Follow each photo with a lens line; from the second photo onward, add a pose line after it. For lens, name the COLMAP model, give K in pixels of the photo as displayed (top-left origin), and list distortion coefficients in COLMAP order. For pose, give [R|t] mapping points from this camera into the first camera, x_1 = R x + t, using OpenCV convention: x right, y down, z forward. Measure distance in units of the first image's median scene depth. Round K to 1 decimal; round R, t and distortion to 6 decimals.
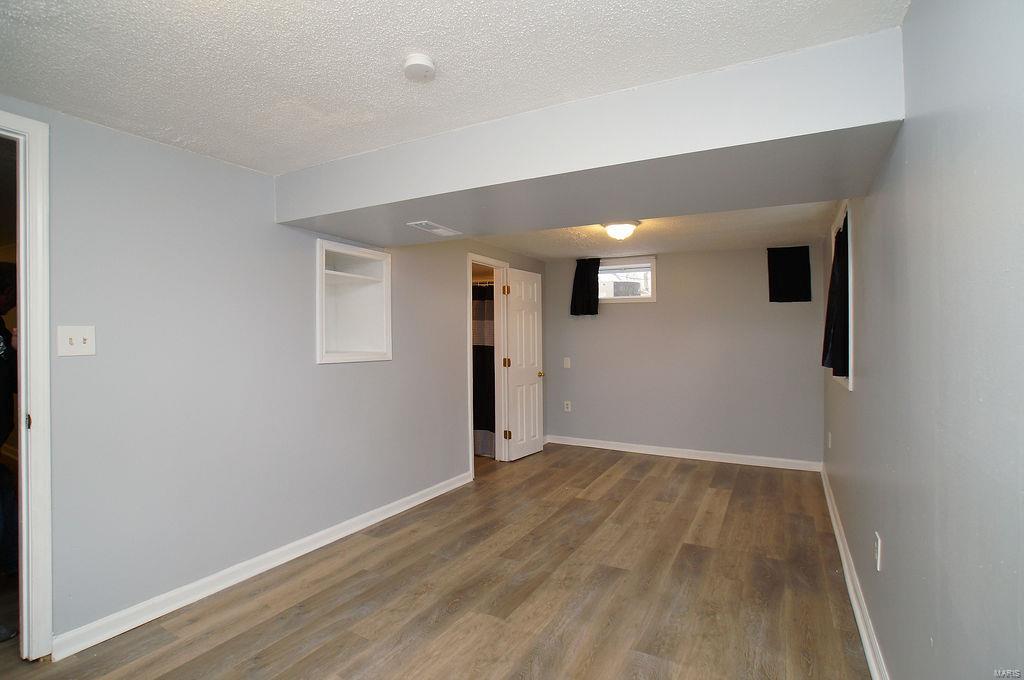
lens RADIAL K [[493.2, 0, 499.4], [0, 493.2, 338.5], [0, 0, 1]] dist [-0.067081, 0.033702]
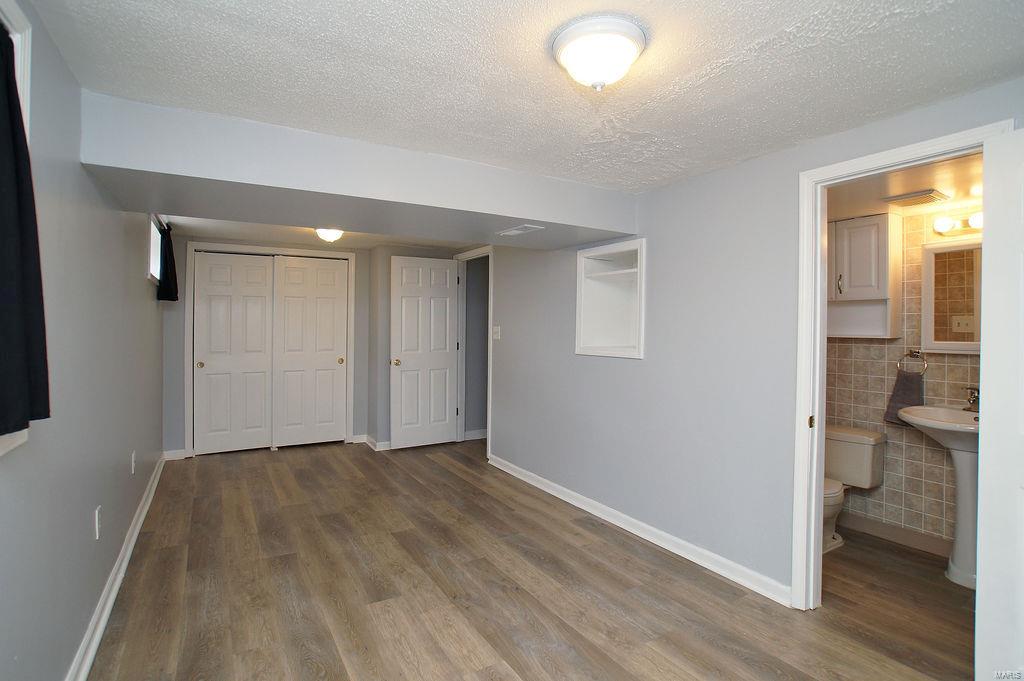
lens RADIAL K [[493.2, 0, 499.4], [0, 493.2, 339.0], [0, 0, 1]] dist [-0.067081, 0.033702]
pose [[-0.486763, 0.009966, -0.873477, 0.887344], [-0.007953, 0.999843, 0.015840, -0.004628], [0.873498, 0.014658, -0.486607, 1.600156]]
